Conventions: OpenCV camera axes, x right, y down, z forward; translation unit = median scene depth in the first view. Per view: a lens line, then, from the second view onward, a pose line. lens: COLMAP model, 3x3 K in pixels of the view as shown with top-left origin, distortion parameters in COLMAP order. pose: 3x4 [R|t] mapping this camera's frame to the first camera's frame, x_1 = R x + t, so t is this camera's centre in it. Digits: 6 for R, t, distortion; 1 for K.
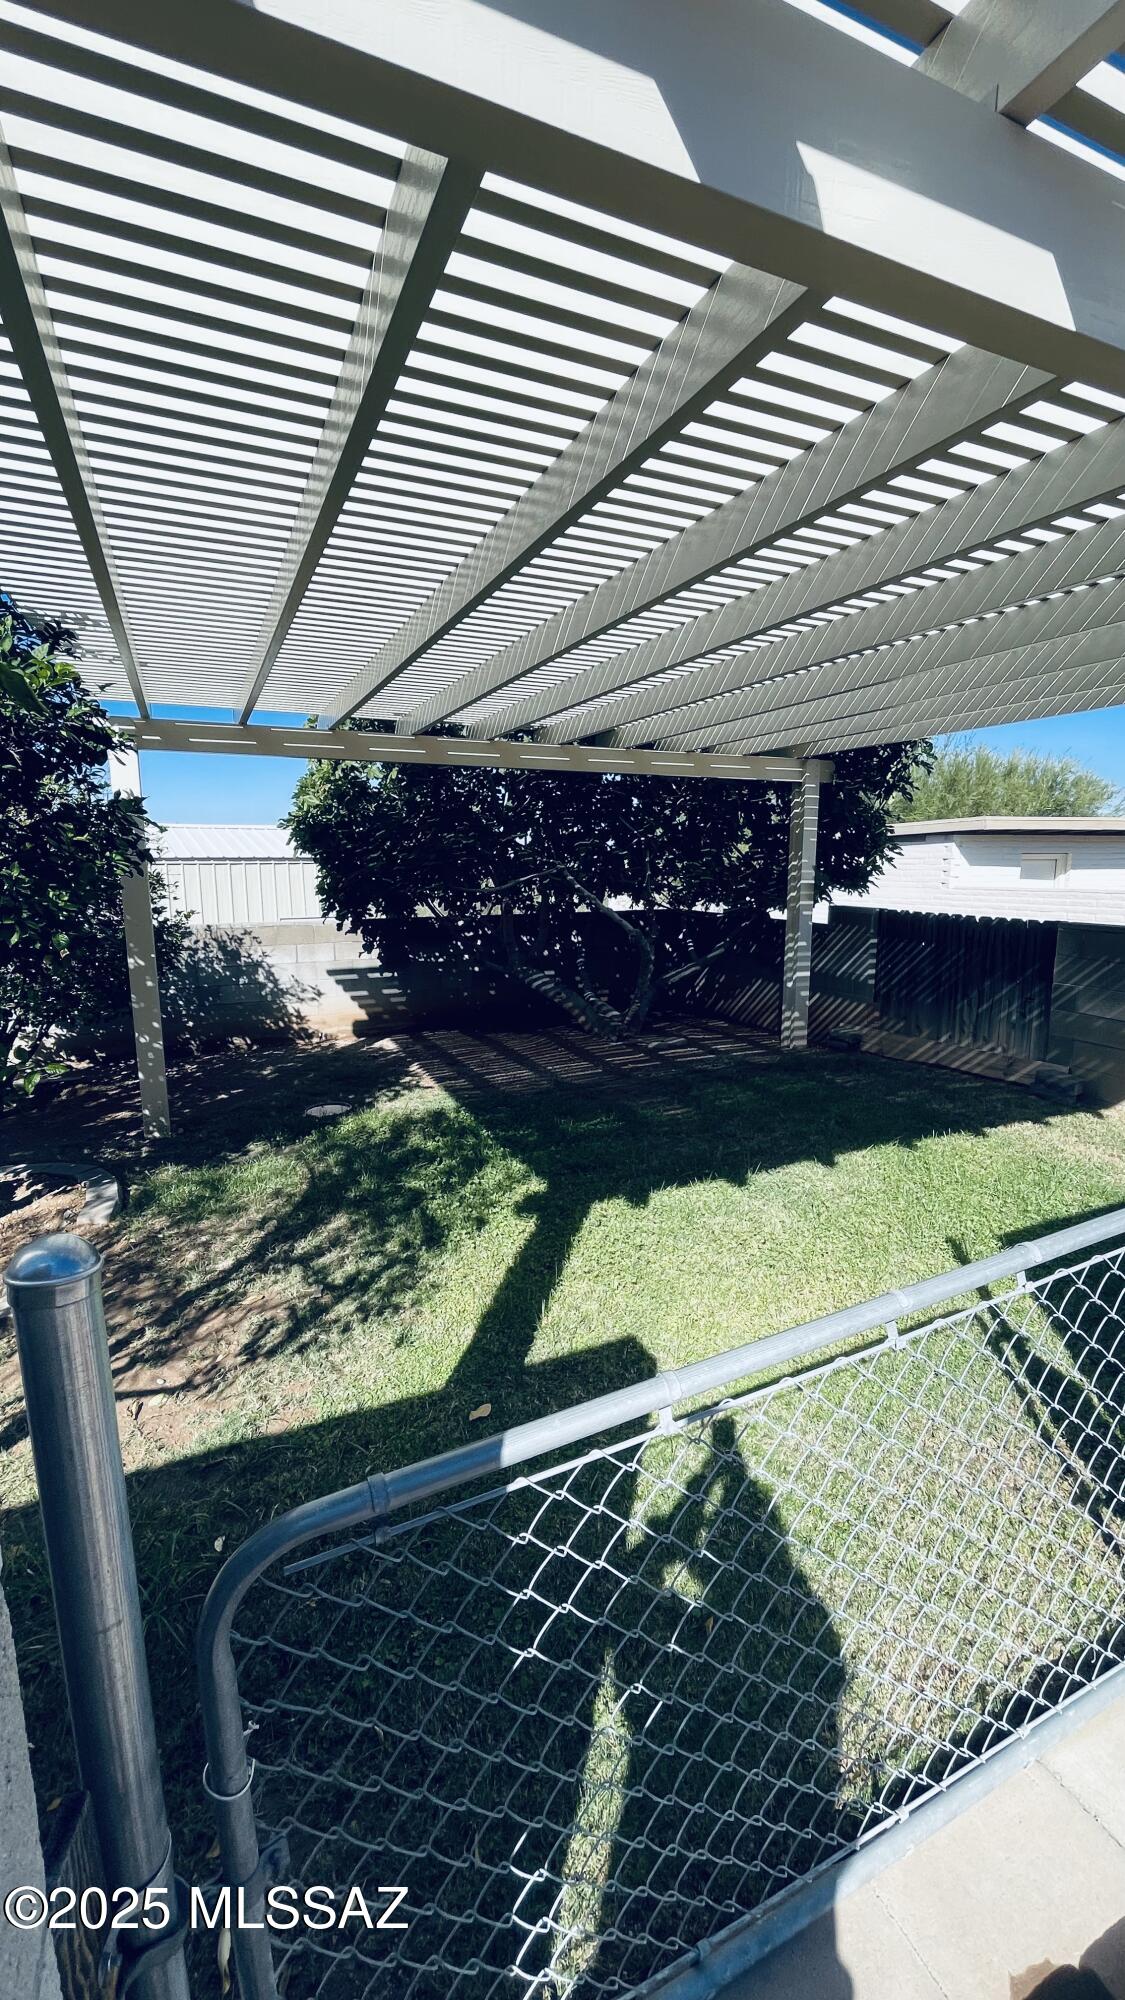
lens RADIAL K [[814.0, 0, 558.7], [0, 814.0, 998.1], [0, 0, 1]] dist [0.000405, -0.000551]
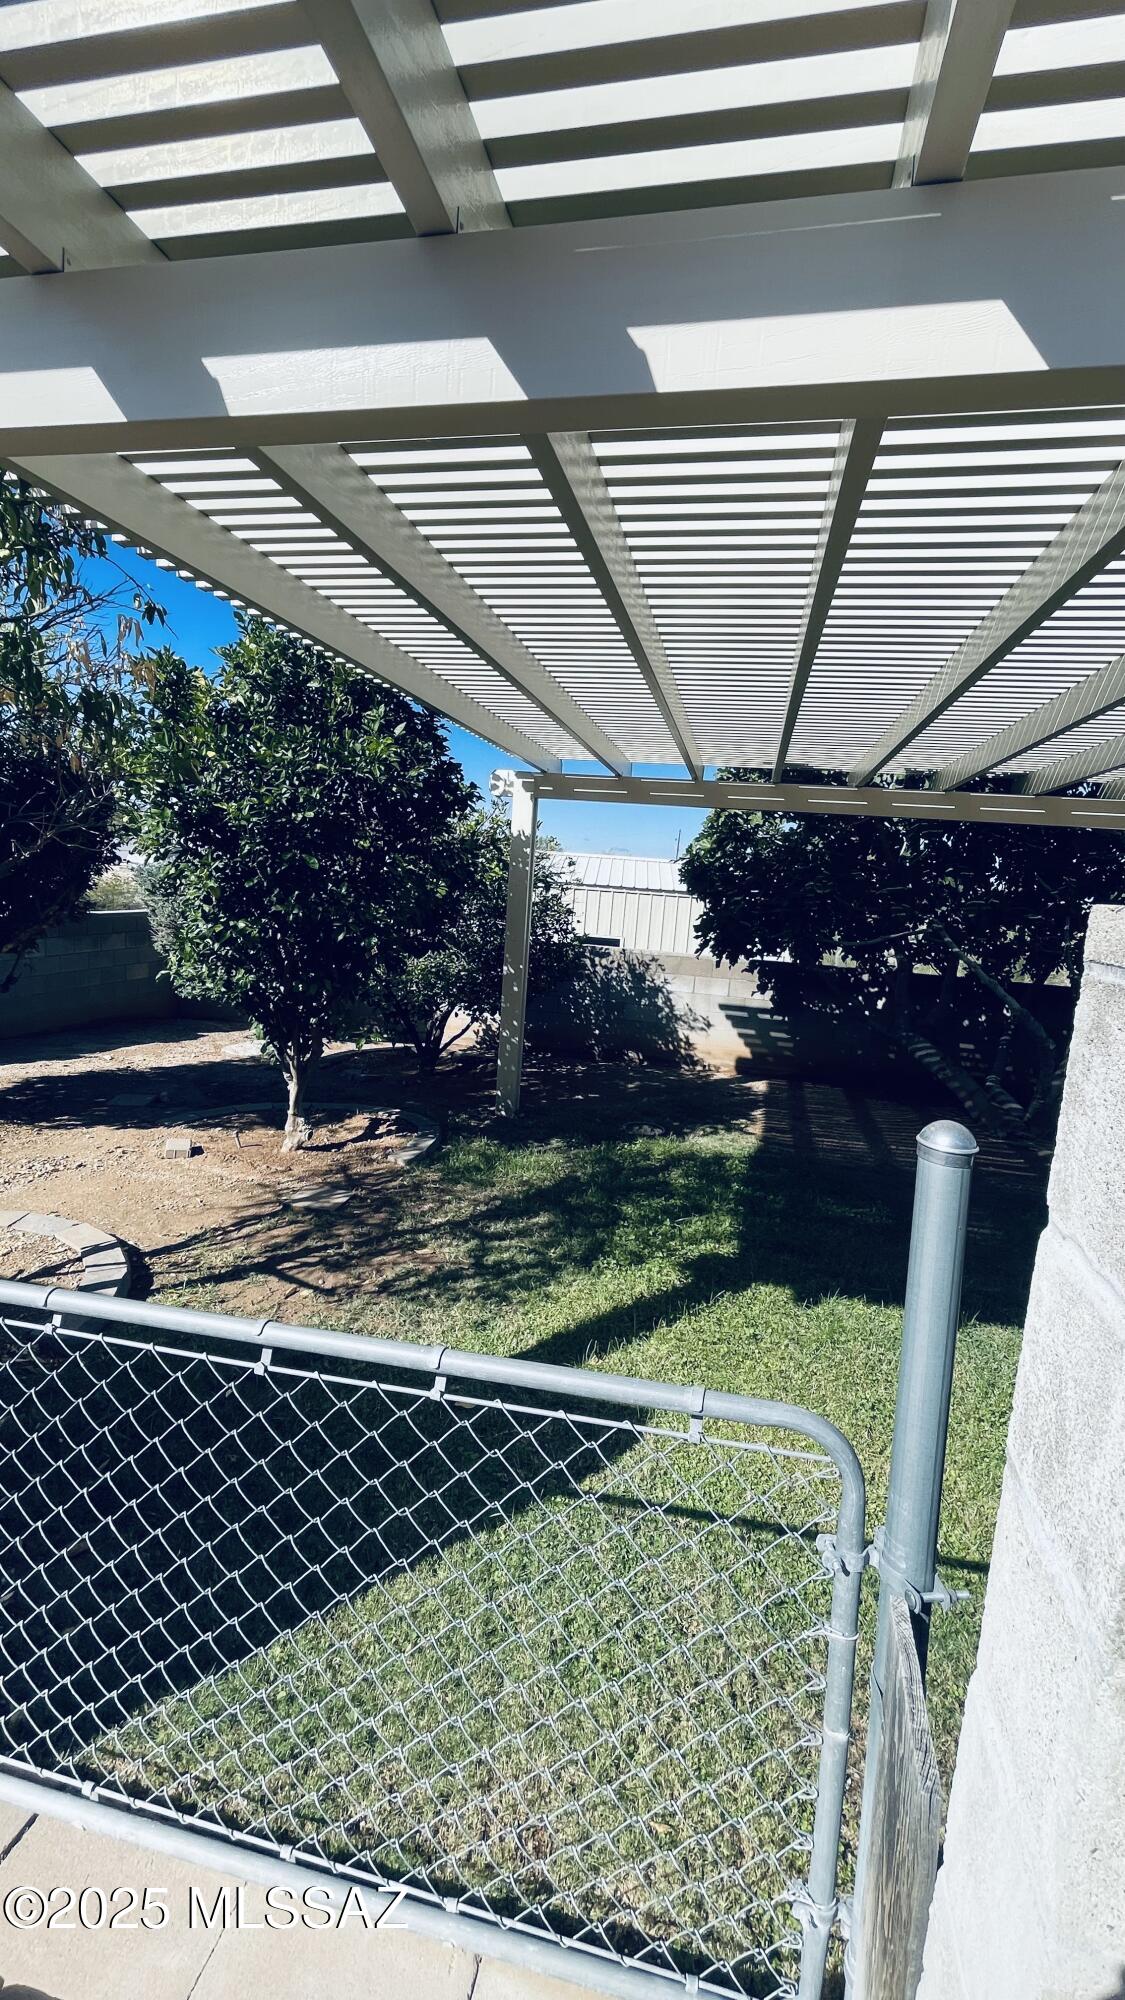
lens RADIAL K [[814.0, 0, 562.2], [0, 814.0, 999.0], [0, 0, 1]] dist [0.000405, -0.000551]
pose [[0.797199, 0.146886, -0.585575, 0.307667], [-0.172759, 0.984893, 0.011858, -0.034250], [0.578470, 0.091710, 0.810531, 0.073086]]
